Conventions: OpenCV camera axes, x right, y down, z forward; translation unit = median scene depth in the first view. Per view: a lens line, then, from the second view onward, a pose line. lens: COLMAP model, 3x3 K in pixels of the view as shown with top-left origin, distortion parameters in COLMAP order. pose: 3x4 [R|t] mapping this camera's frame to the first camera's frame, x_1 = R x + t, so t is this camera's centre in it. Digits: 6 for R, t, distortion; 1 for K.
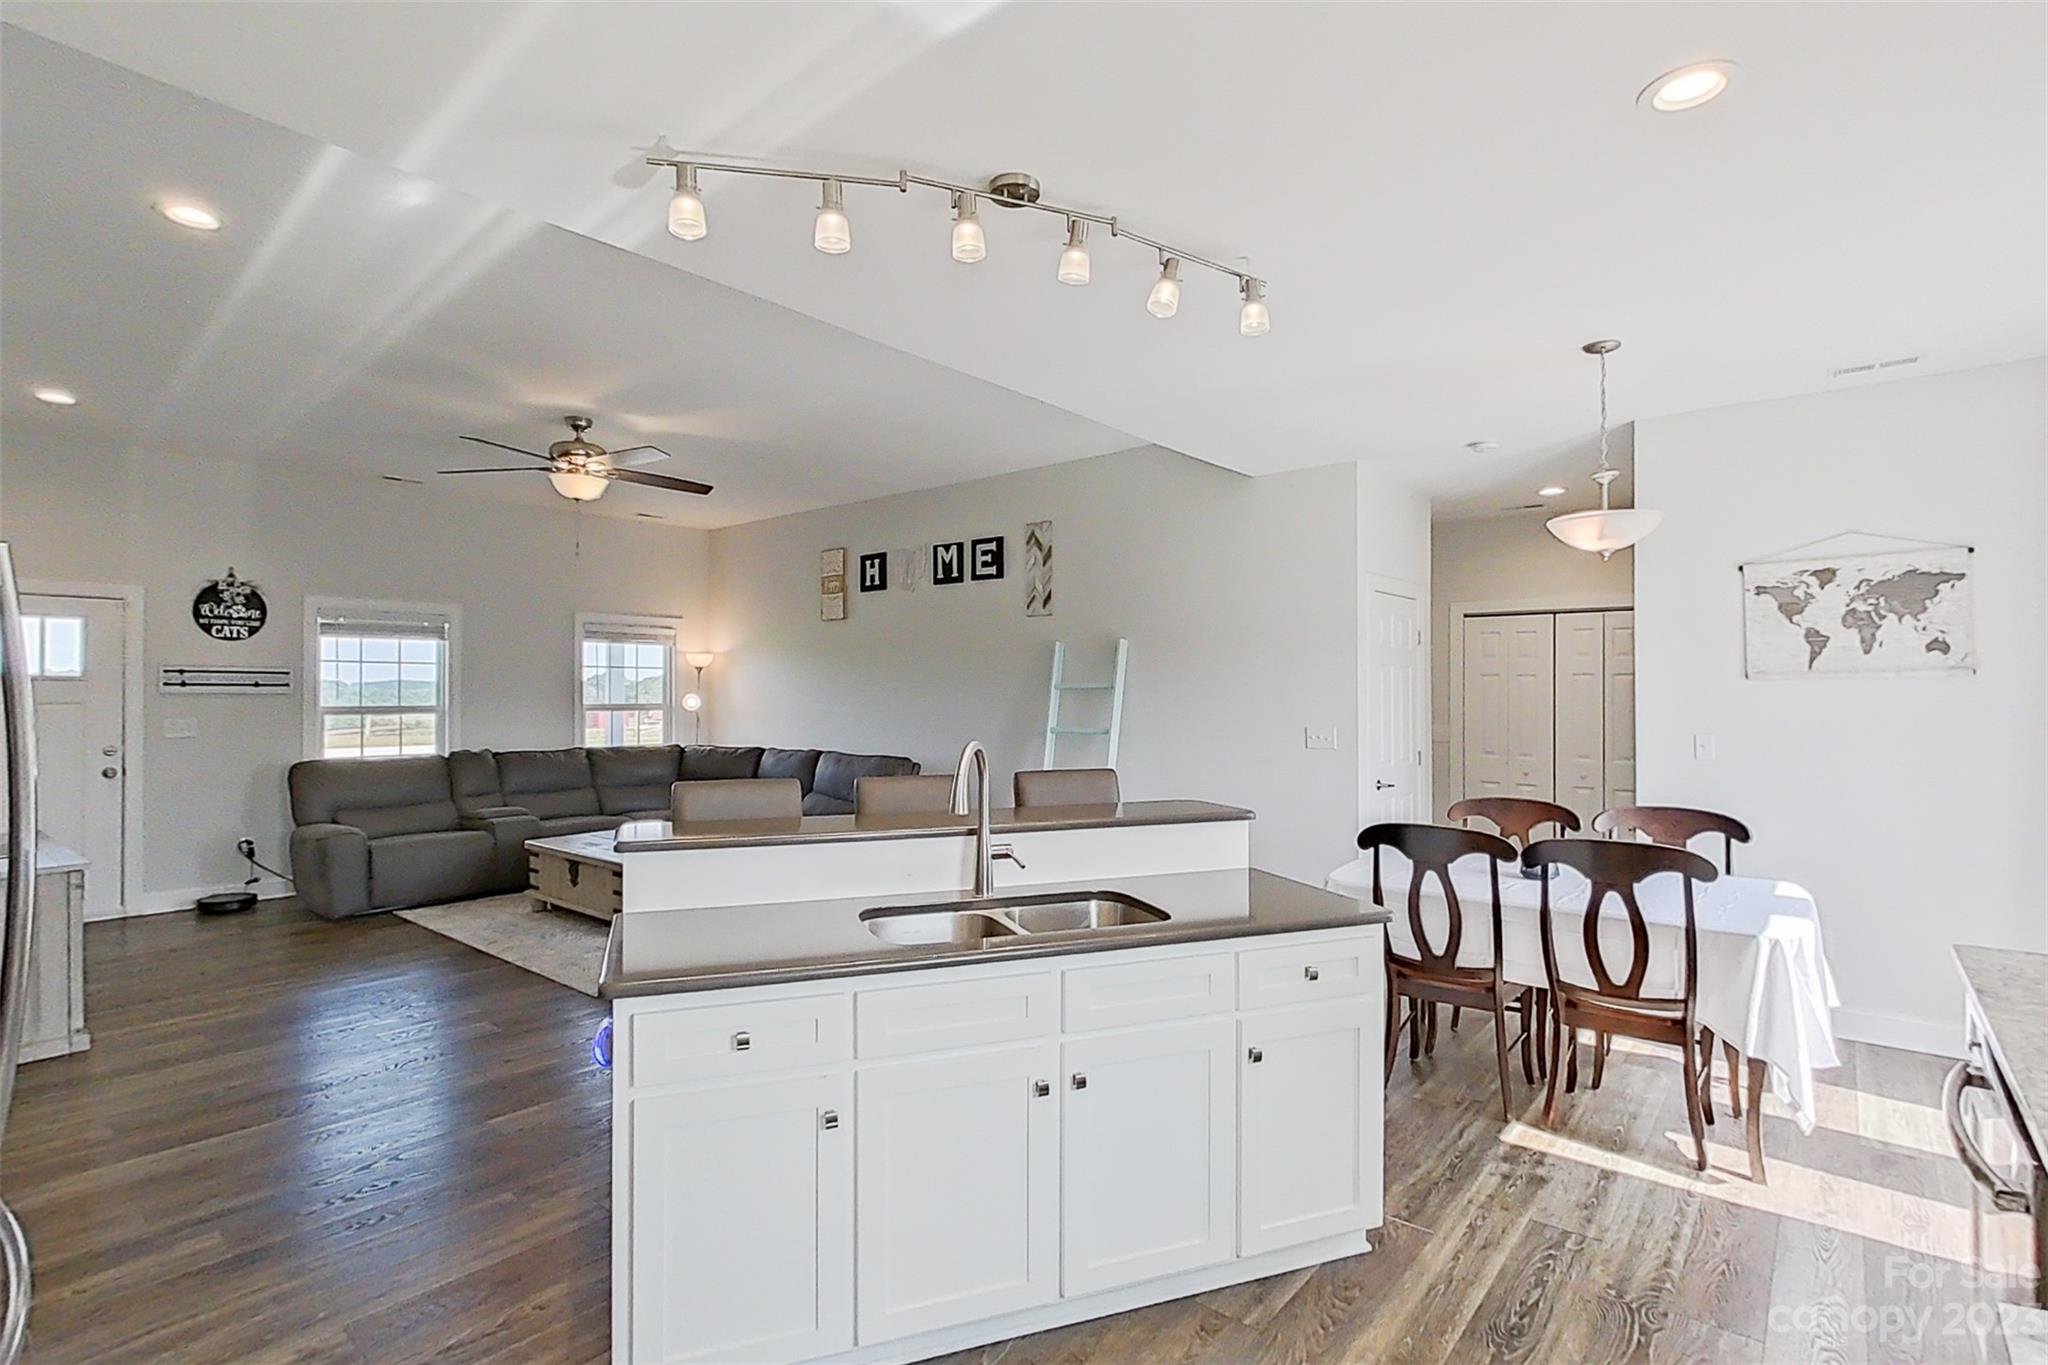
lens RADIAL K [[971.6, 0, 1014.9], [0, 971.6, 685.9], [0, 0, 1]] dist [-0.005851, 0.001356]
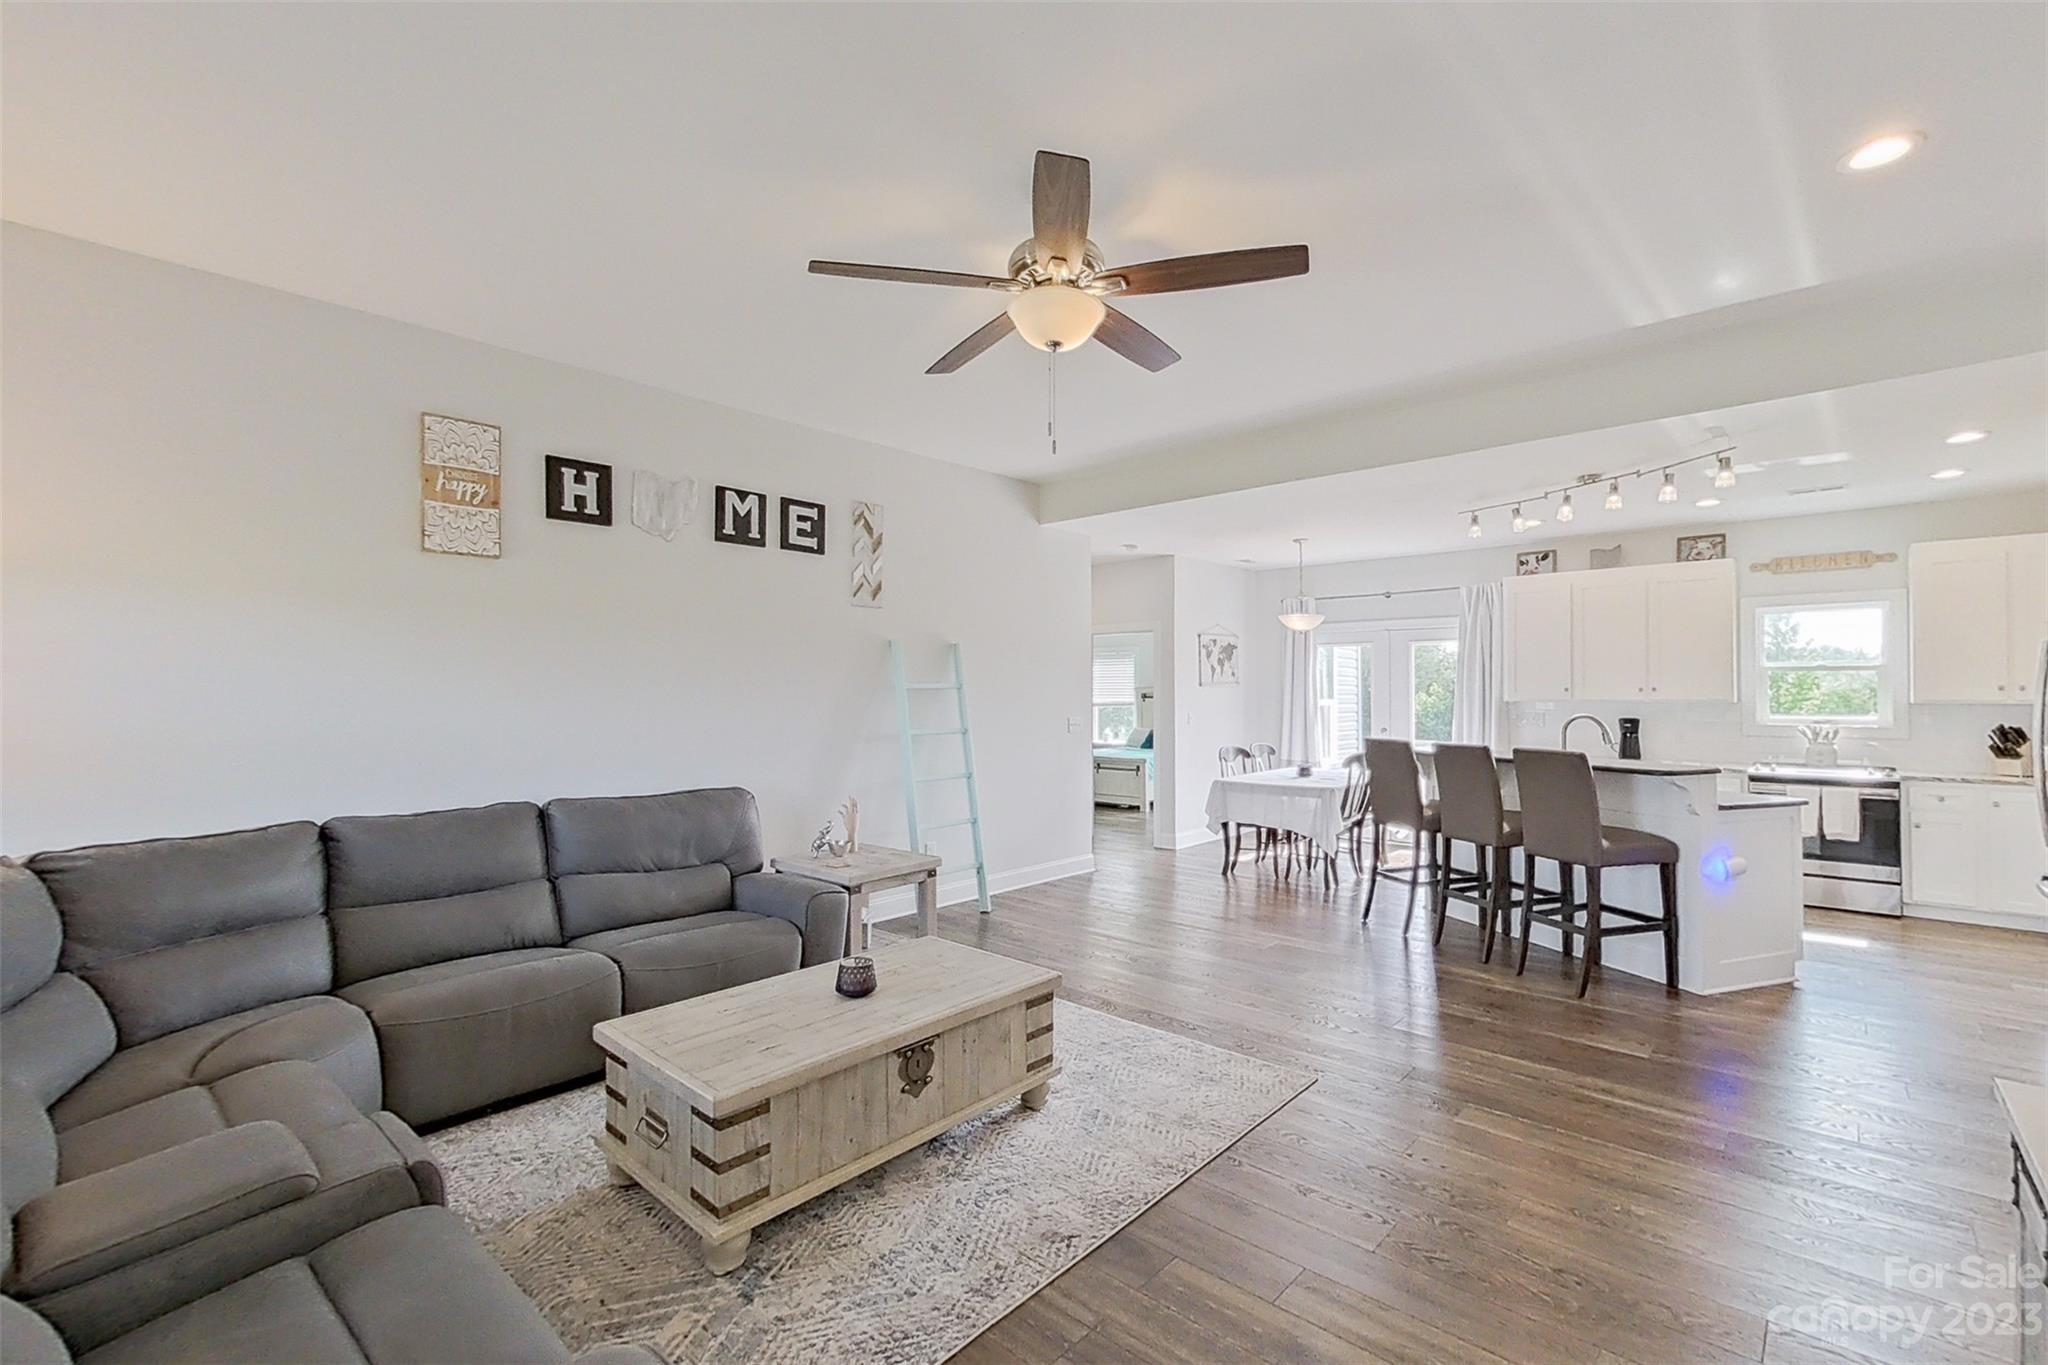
lens RADIAL K [[882.2, 0, 1038.7], [0, 882.2, 678.5], [0, 0, 1]] dist [0.001032, -0.000080]
pose [[0.034390, 0.017385, 0.999257, -0.787557], [-0.003655, 0.999844, -0.017269, 0.006911], [-0.999402, -0.003059, 0.034448, 0.819983]]
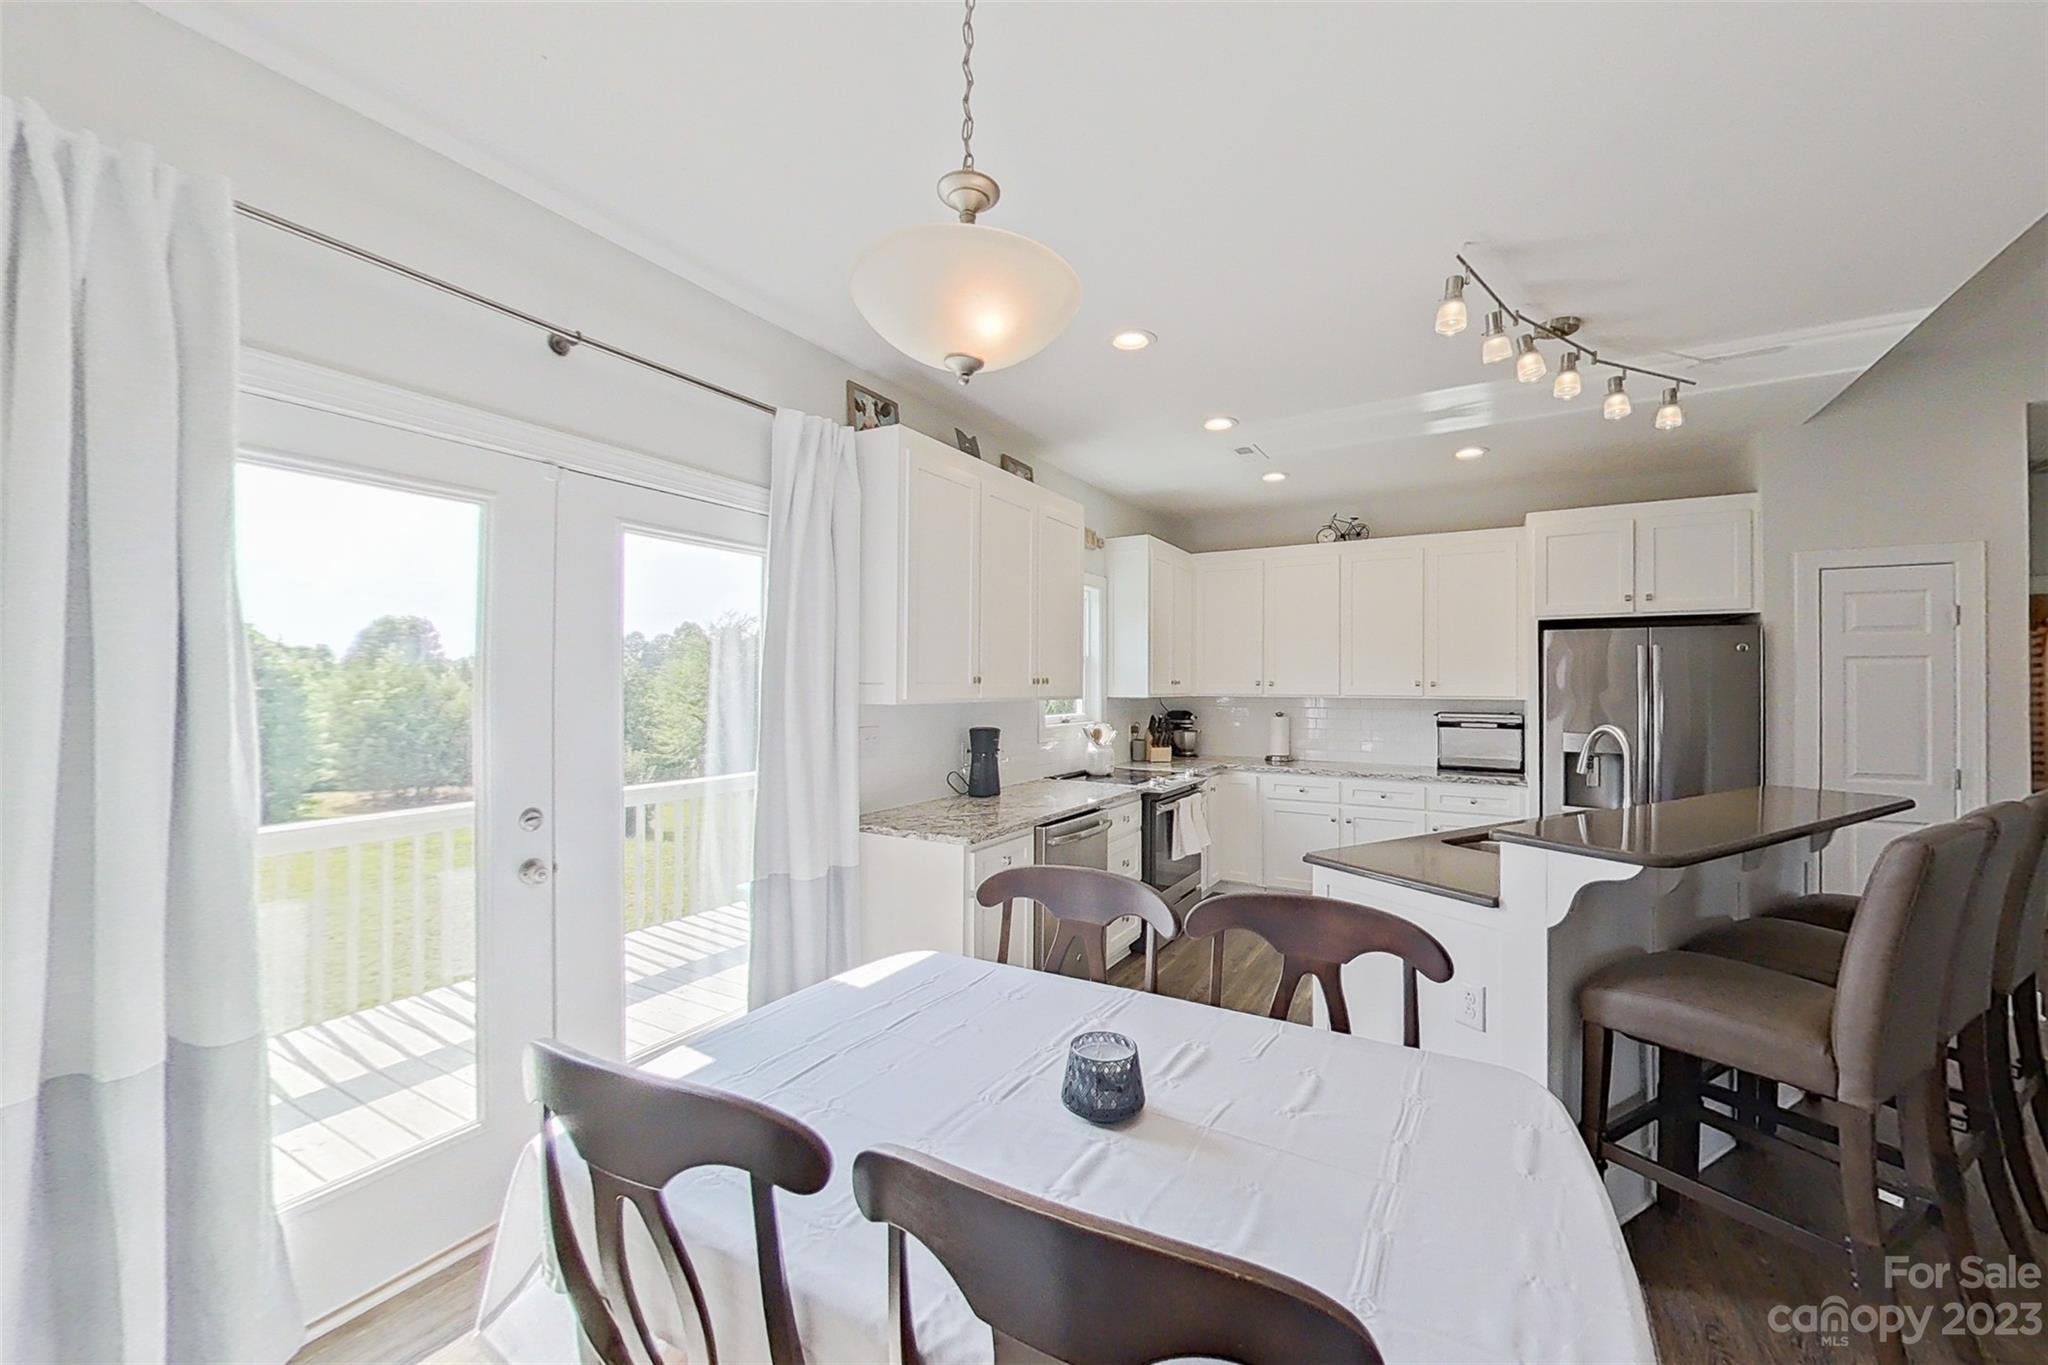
lens RADIAL K [[793.1, 0, 1030.0], [0, 793.1, 696.3], [0, 0, 1]] dist [-0.001935, 0.000015]
pose [[-0.983404, -0.002366, -0.181413, 0.345757], [-0.003210, 0.999985, 0.004356, 0.006993], [0.181400, 0.004867, -0.983397, 0.722483]]
